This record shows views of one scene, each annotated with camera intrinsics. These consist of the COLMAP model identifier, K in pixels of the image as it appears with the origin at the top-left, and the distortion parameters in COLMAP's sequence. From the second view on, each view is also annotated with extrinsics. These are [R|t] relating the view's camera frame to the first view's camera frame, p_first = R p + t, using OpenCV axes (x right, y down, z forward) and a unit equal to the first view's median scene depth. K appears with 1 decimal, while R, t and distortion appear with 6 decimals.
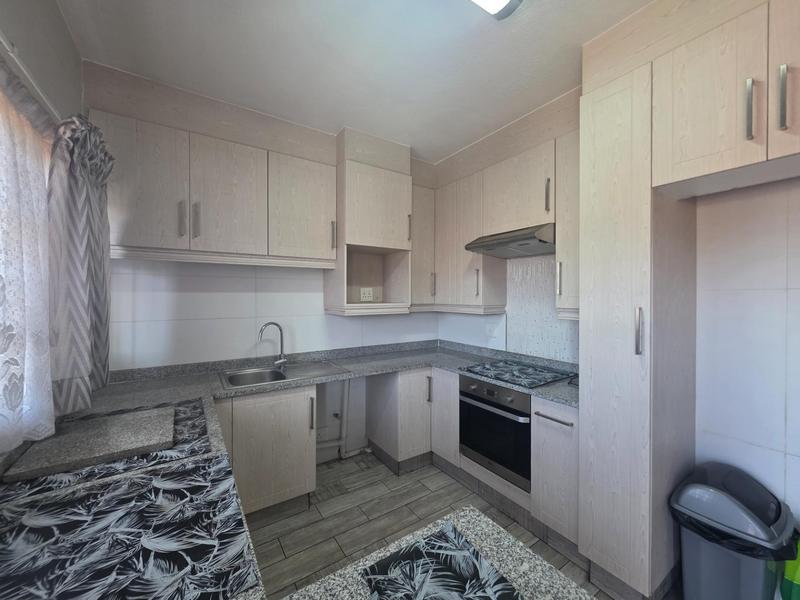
lens RADIAL K [[319.1, 0, 398.7], [0, 319.1, 298.1], [0, 0, 1]] dist [-0.001203, -0.000420]
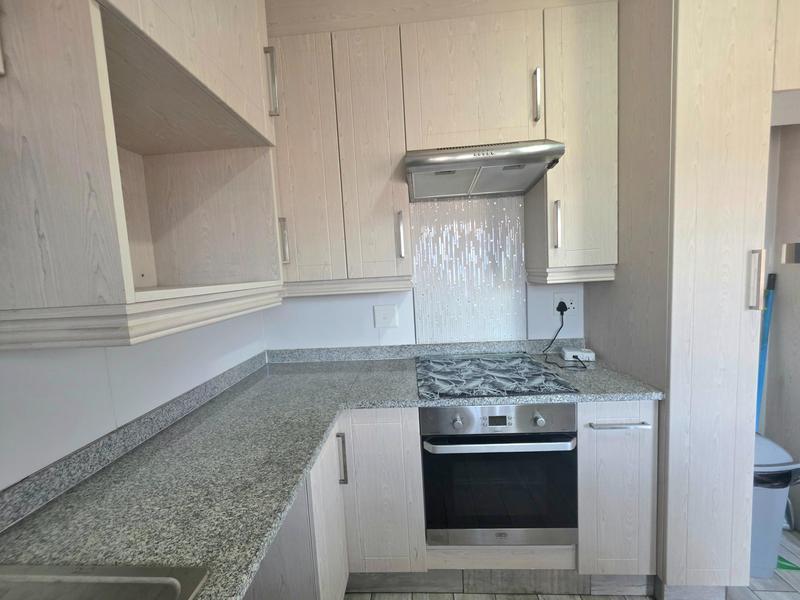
lens RADIAL K [[319.1, 0, 398.7], [0, 319.1, 298.1], [0, 0, 1]] dist [-0.001203, -0.000420]
pose [[0.597897, -0.102908, 0.794940, -0.229641], [0.062746, 0.994690, 0.081573, 0.016909], [-0.799114, 0.001107, 0.601179, 0.719403]]
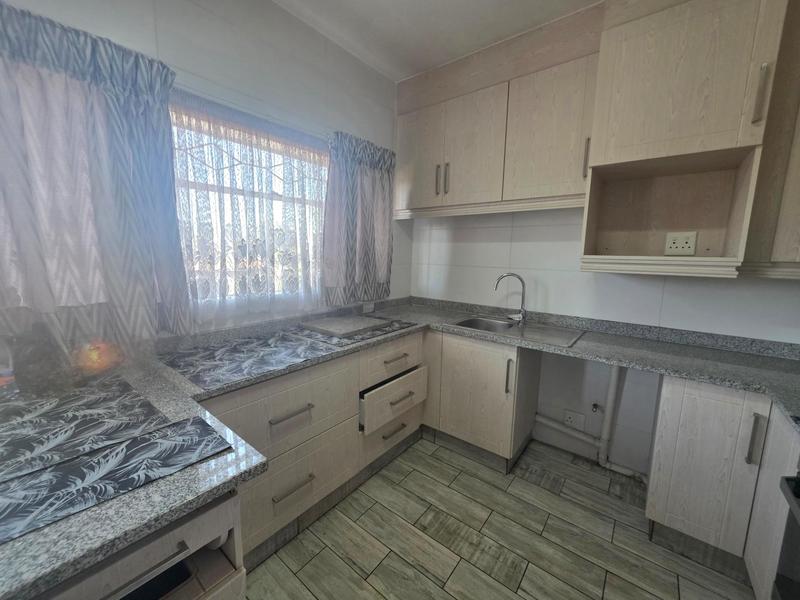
lens RADIAL K [[319.1, 0, 398.7], [0, 319.1, 298.1], [0, 0, 1]] dist [-0.001203, -0.000420]
pose [[0.299653, 0.139867, -0.943740, 0.396386], [-0.024946, 0.990006, 0.138803, 0.025008], [0.953722, -0.018050, 0.300147, 0.390472]]
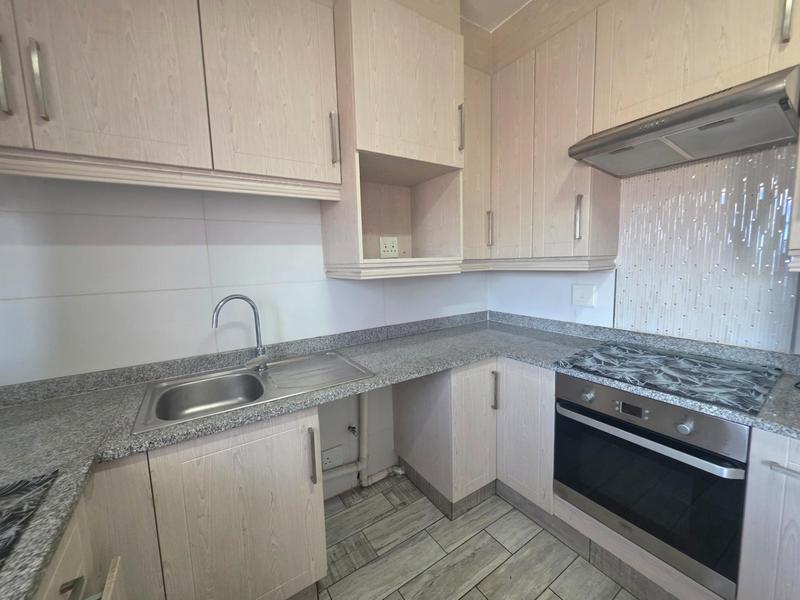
lens RADIAL K [[319.1, 0, 398.7], [0, 319.1, 298.1], [0, 0, 1]] dist [-0.001203, -0.000420]
pose [[0.999454, -0.030901, -0.011663, -0.094520], [0.031950, 0.994034, 0.104282, 0.030073], [0.008371, -0.104598, 0.994479, 0.420459]]
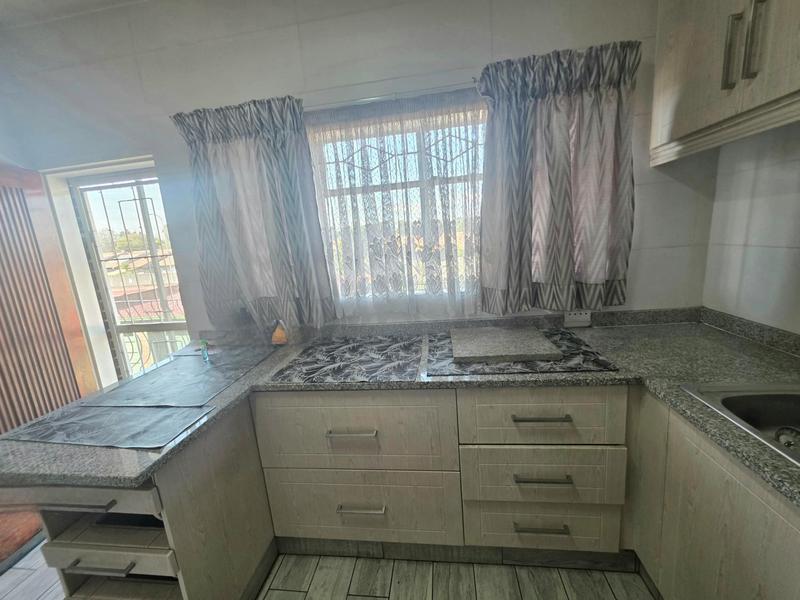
lens RADIAL K [[315.8, 0, 398.7], [0, 315.8, 296.4], [0, 0, 1]] dist [0.001477, 0.000064]
pose [[-0.654946, 0.191132, -0.731105, 0.103073], [0.073464, 0.979007, 0.190130, 0.000082], [0.752096, 0.070815, -0.655238, 0.771242]]
